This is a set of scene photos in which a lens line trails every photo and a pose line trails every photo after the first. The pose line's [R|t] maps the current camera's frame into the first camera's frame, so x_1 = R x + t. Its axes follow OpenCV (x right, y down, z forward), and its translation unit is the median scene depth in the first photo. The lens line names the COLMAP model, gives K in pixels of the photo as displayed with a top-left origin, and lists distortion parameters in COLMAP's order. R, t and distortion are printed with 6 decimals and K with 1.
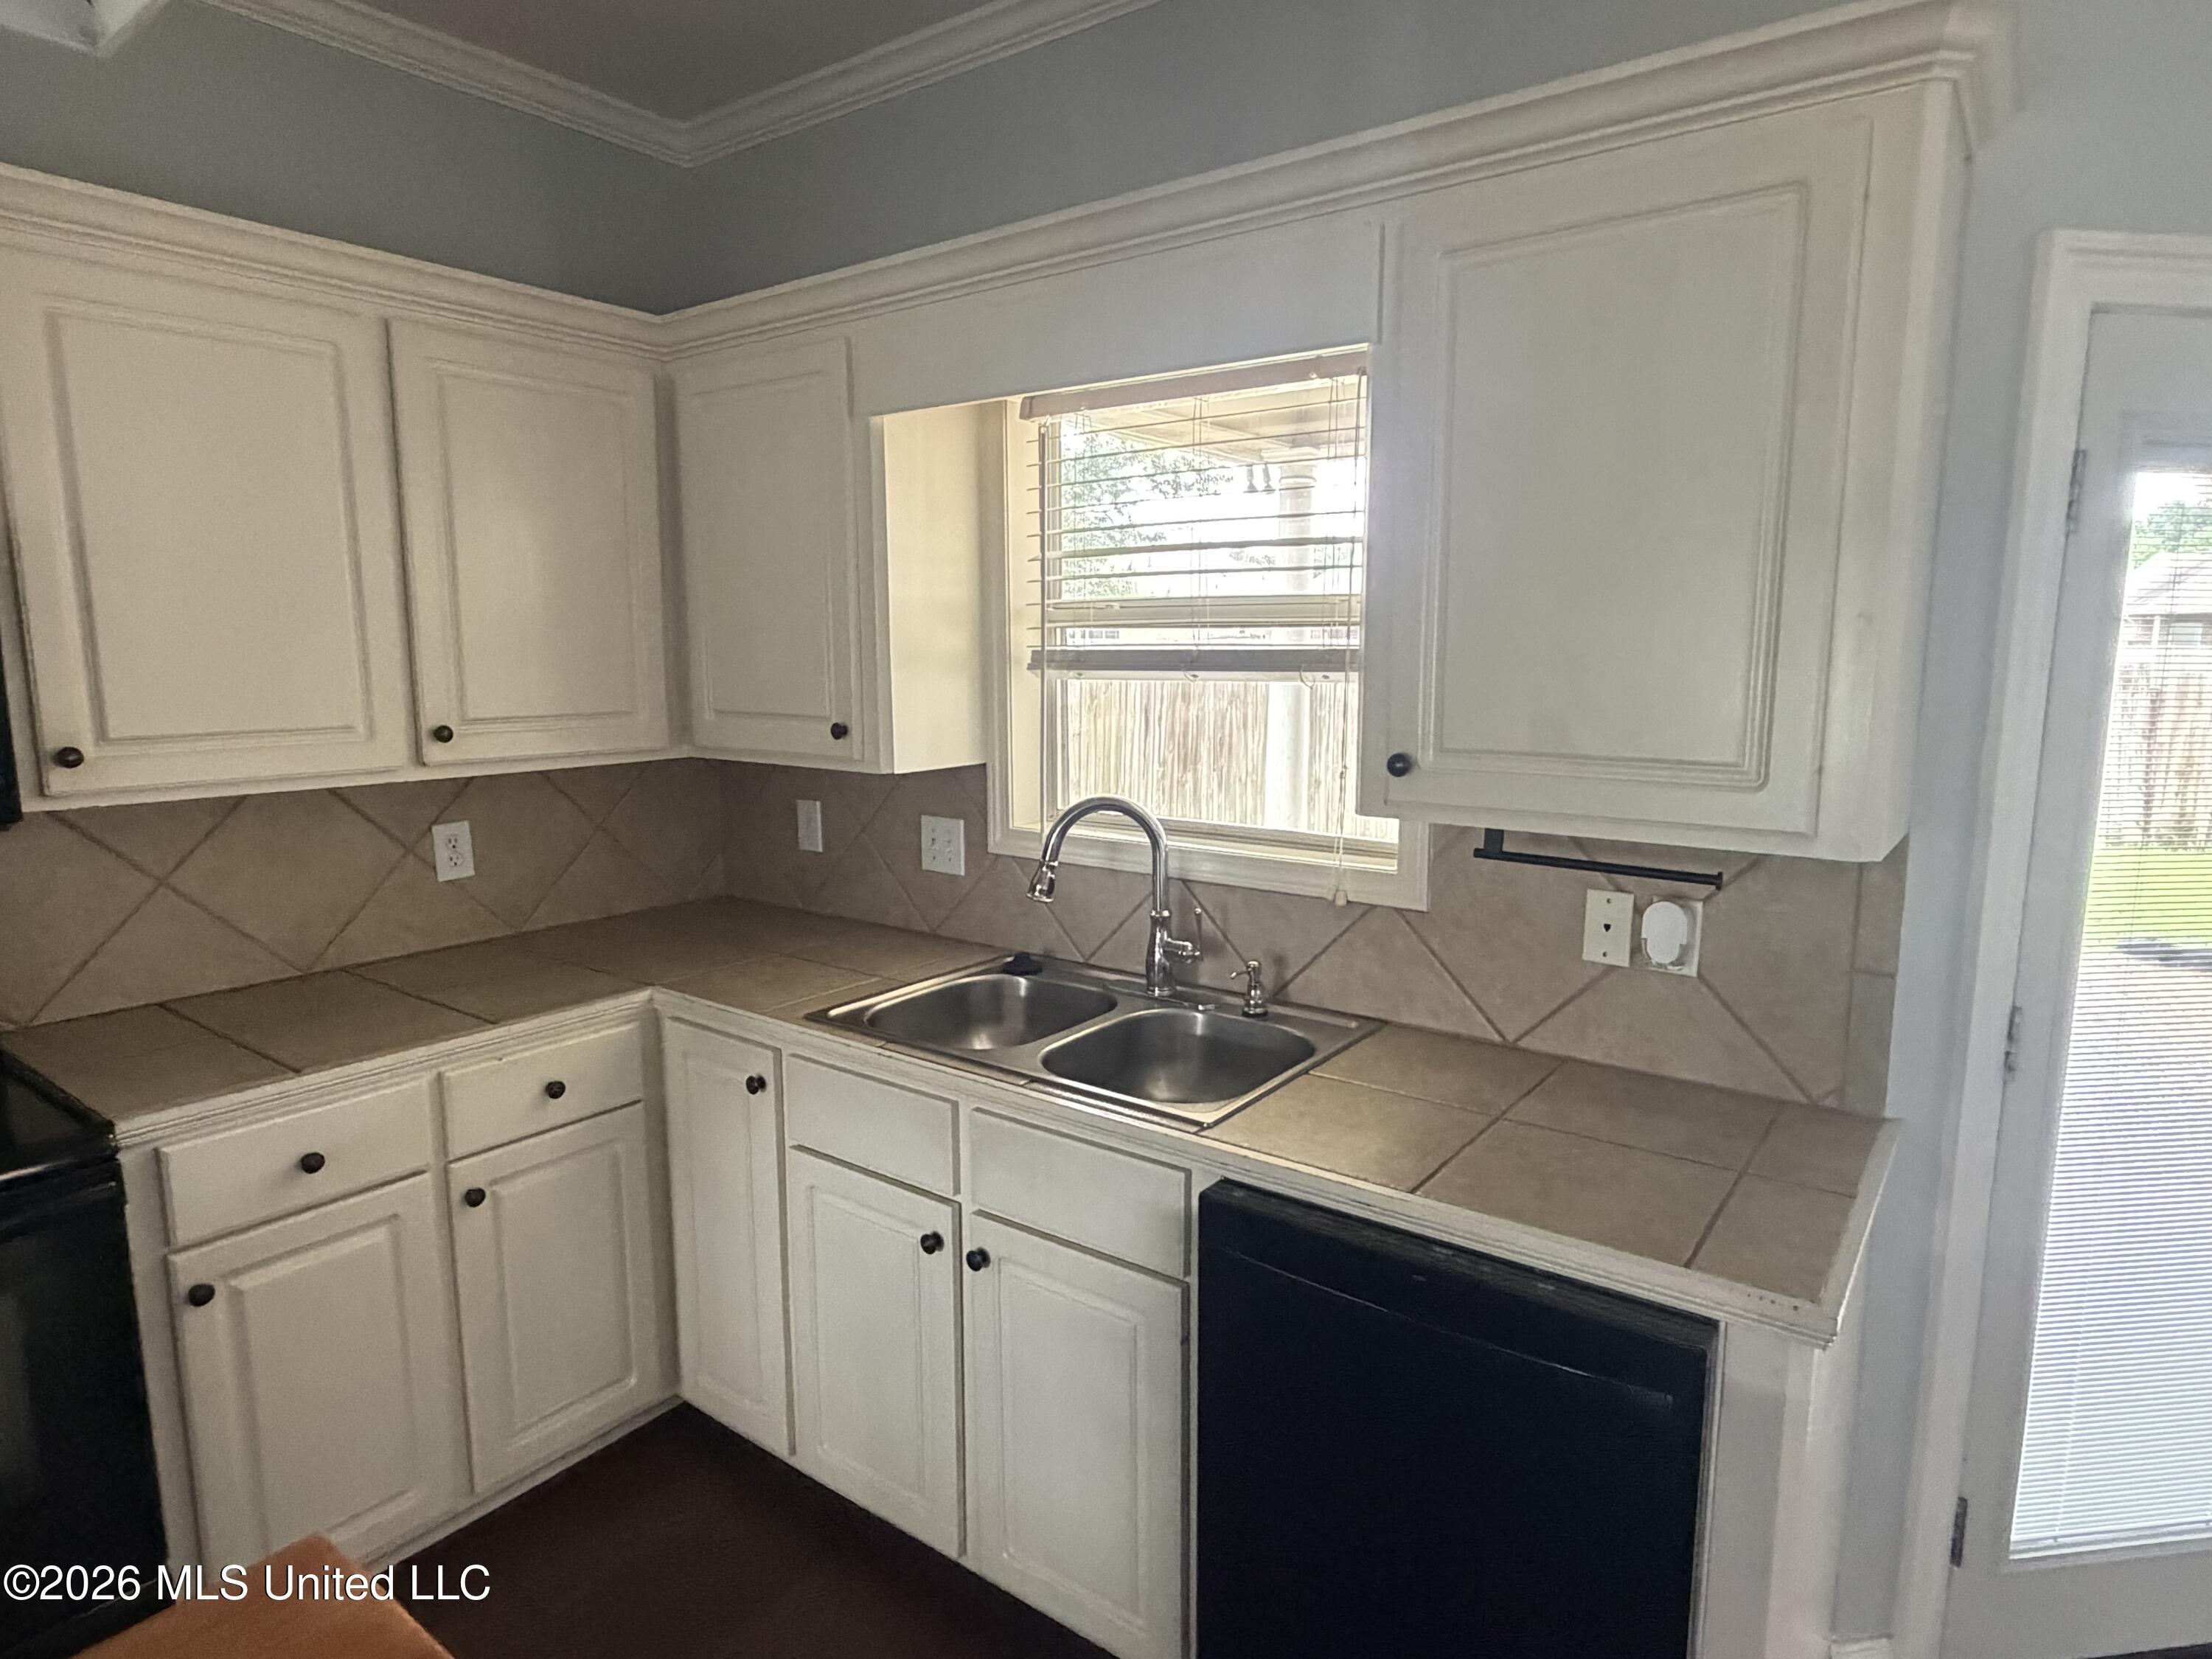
lens RADIAL K [[1257.1, 0, 1104.8], [0, 1257.1, 826.9], [0, 0, 1]] dist [0.001639, 0.000225]
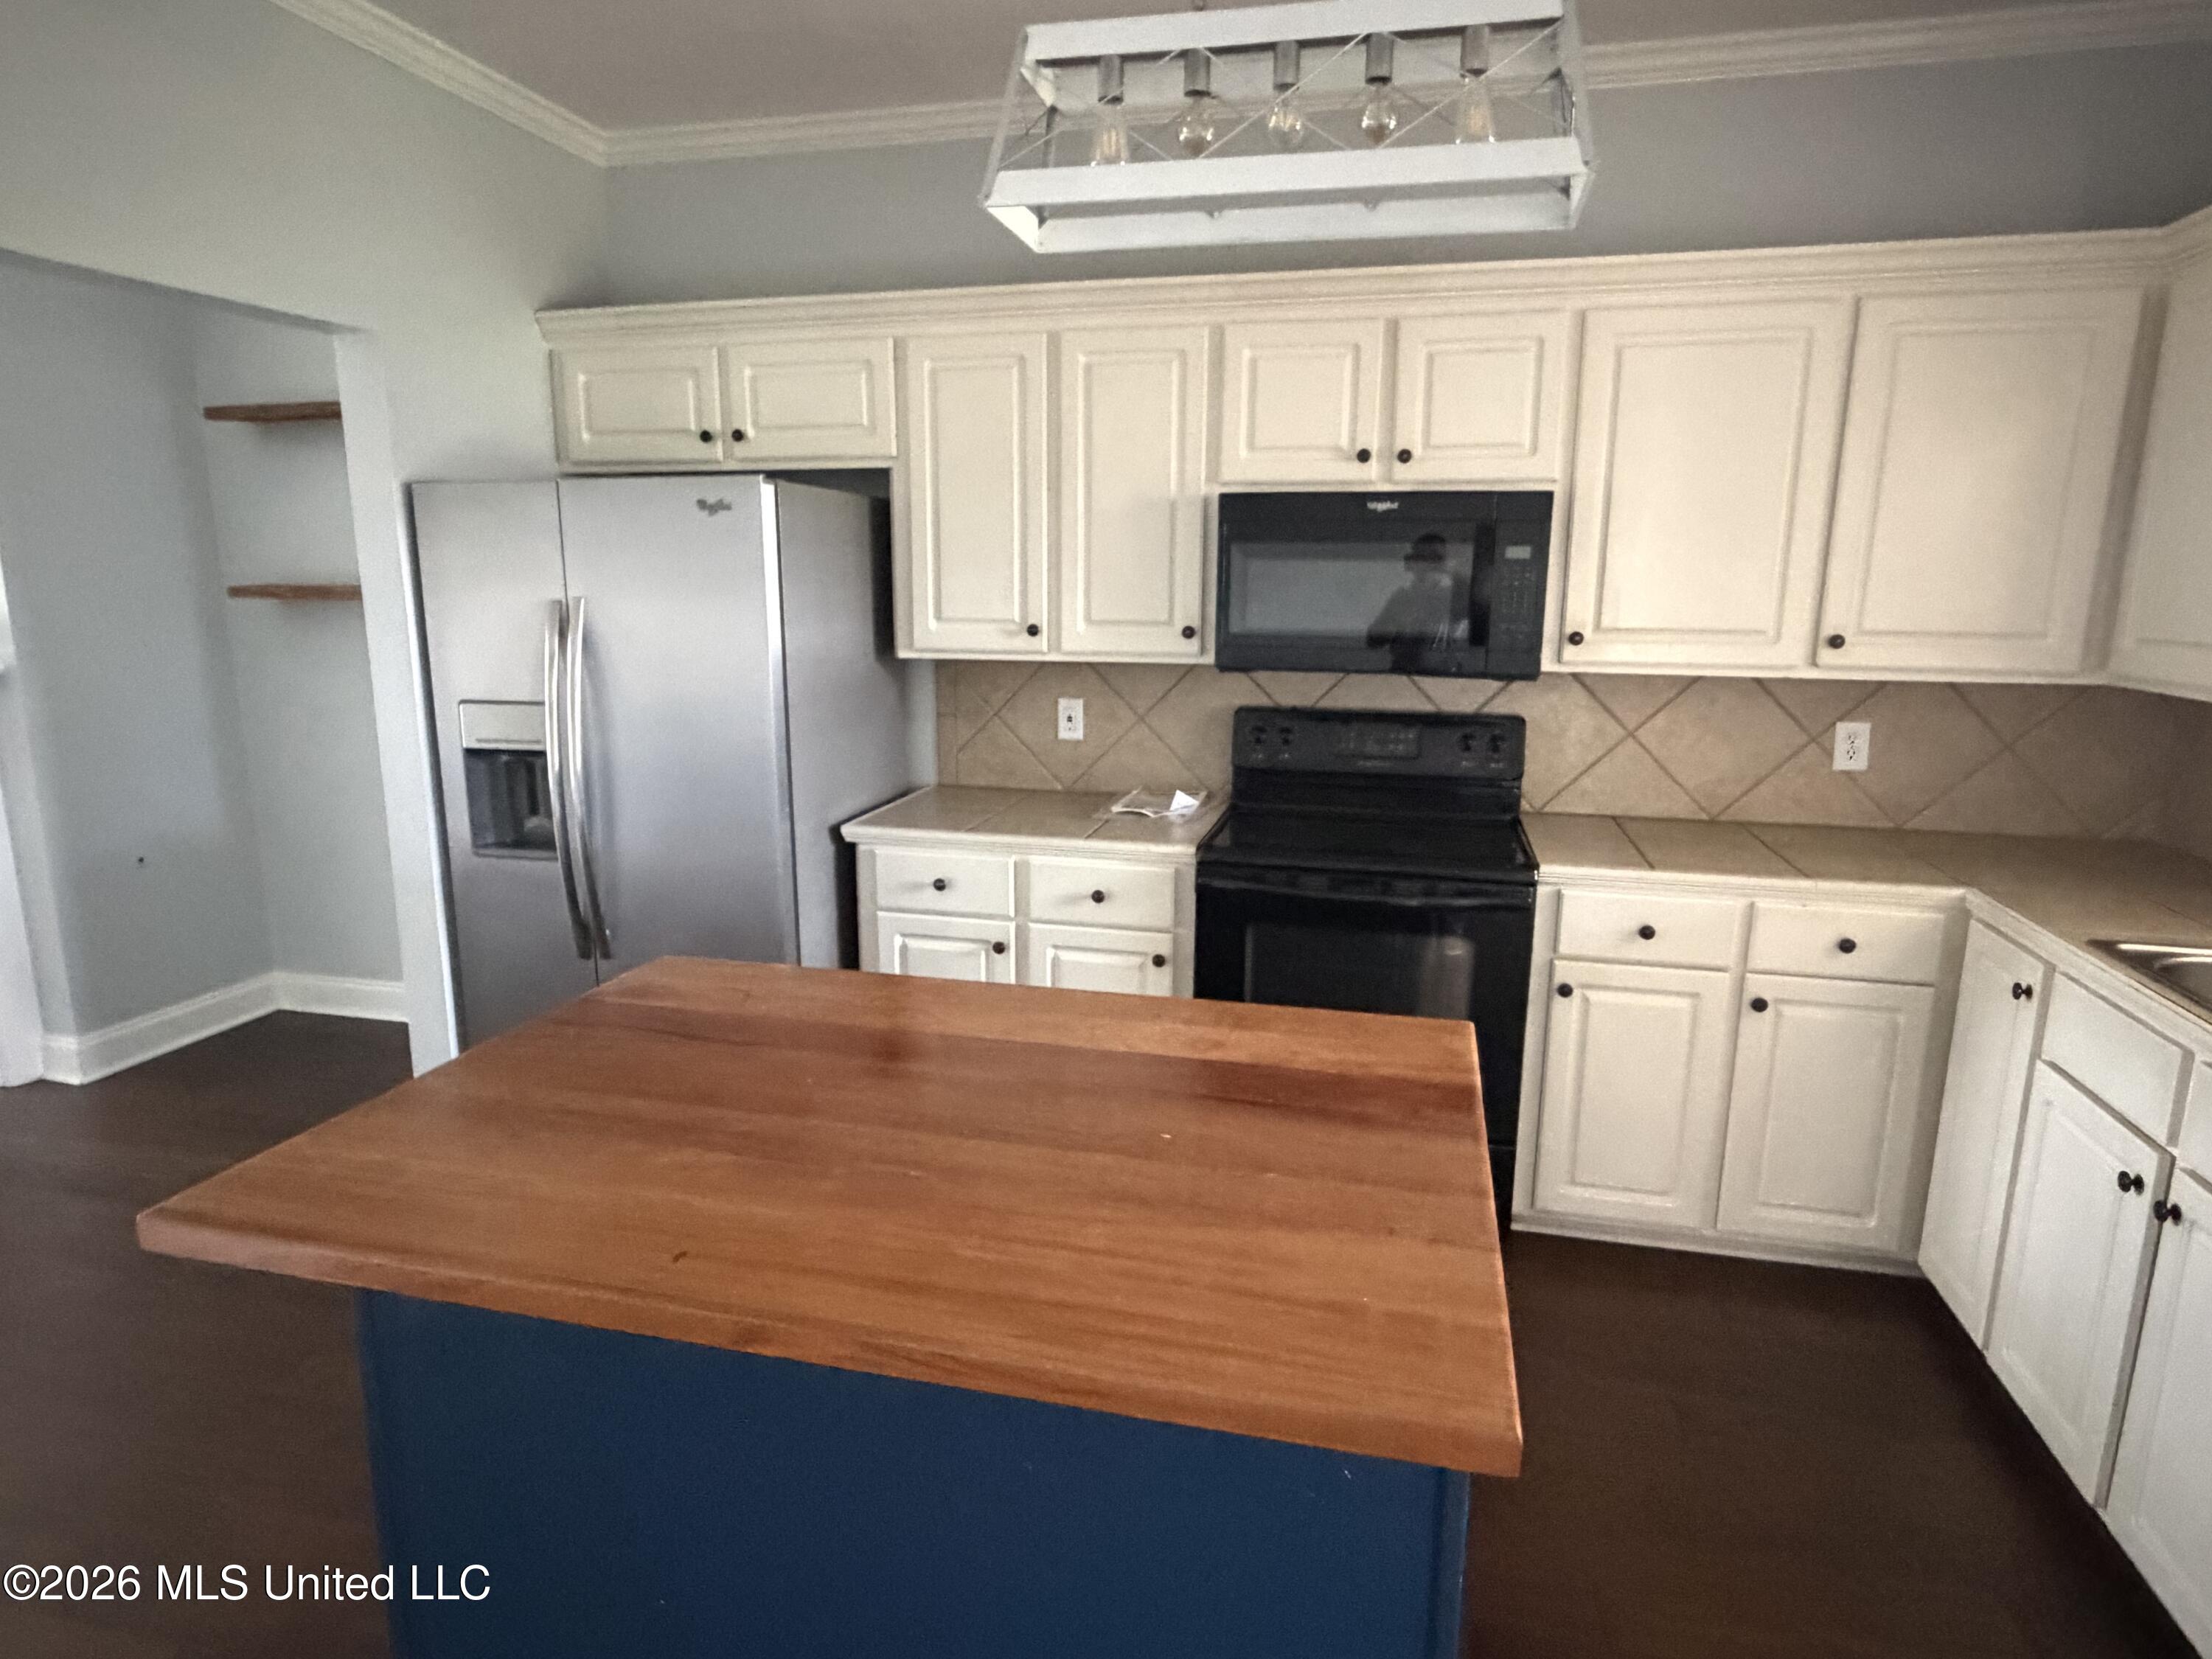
lens RADIAL K [[1257.1, 0, 1104.8], [0, 1257.1, 826.9], [0, 0, 1]] dist [0.001639, 0.000225]
pose [[0.392101, 0.188311, -0.900442, 0.338166], [-0.139785, 0.979654, 0.144006, 0.026352], [0.909240, 0.069403, 0.410446, -0.132435]]
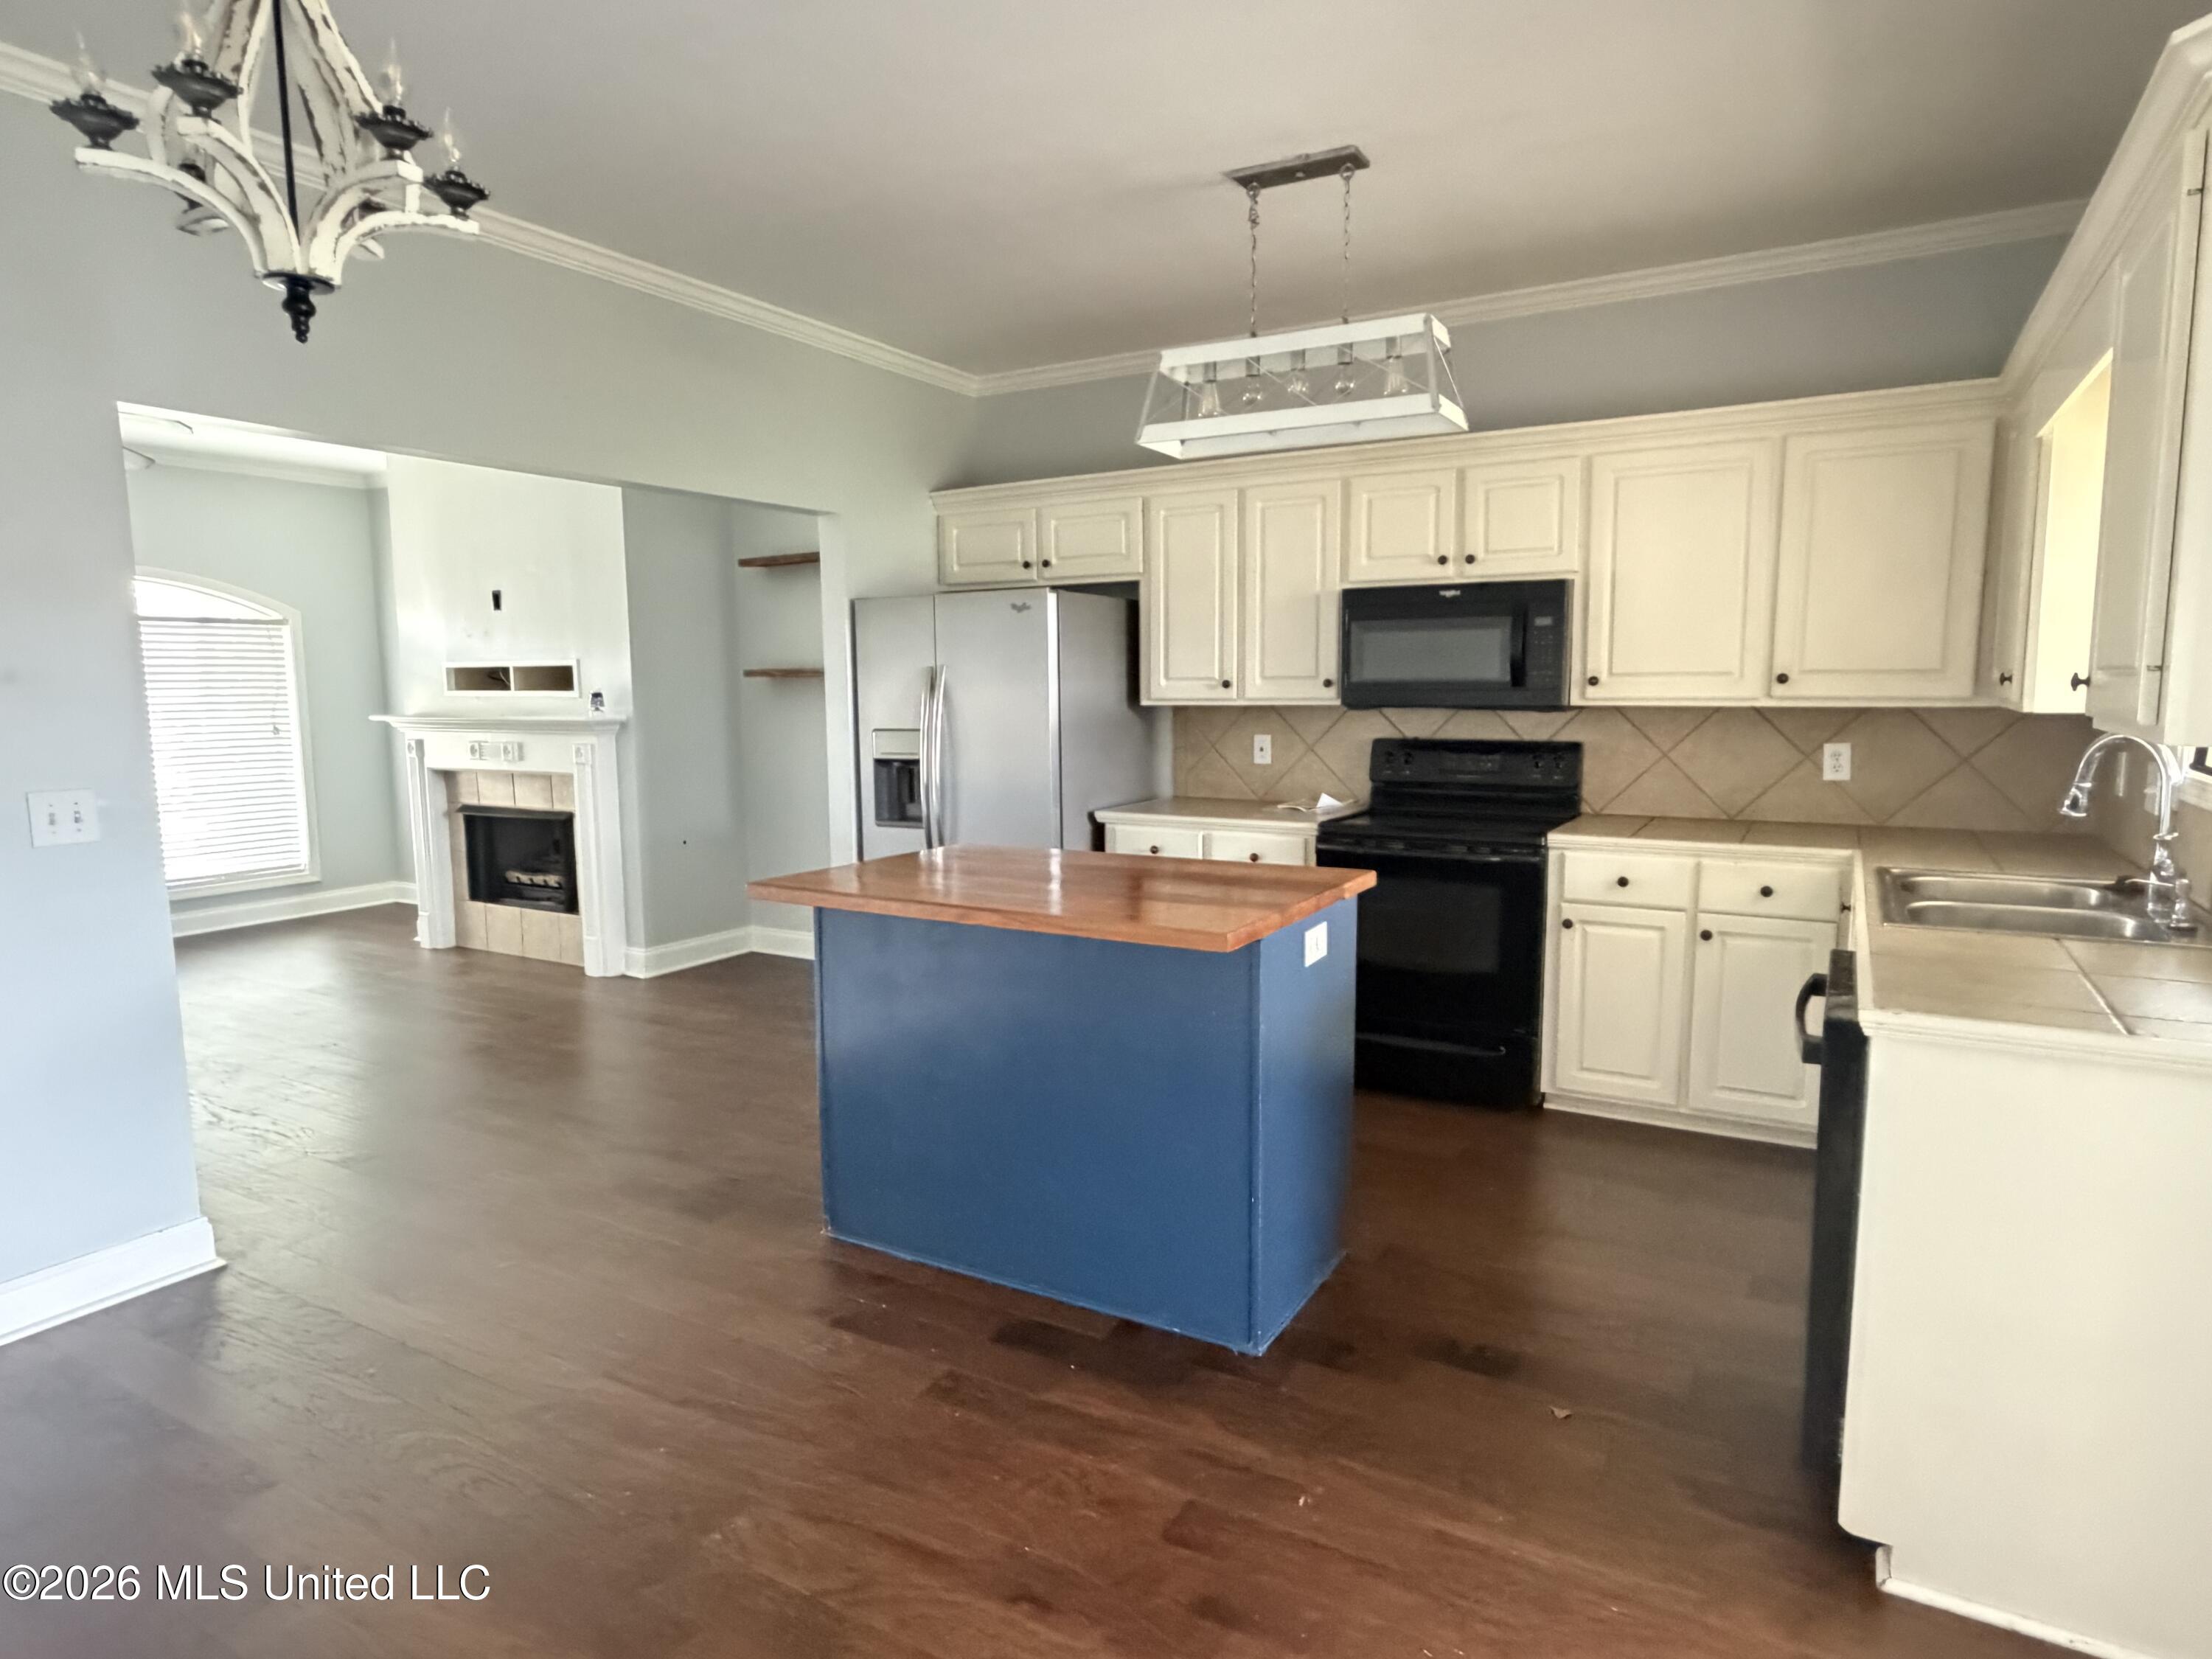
lens RADIAL K [[1257.1, 0, 1104.8], [0, 1257.1, 826.9], [0, 0, 1]] dist [0.001639, 0.000225]
pose [[0.112344, 0.116971, -0.986761, 1.090769], [-0.134966, 0.985641, 0.101472, 0.075424], [0.984461, 0.121779, 0.126517, -0.074301]]
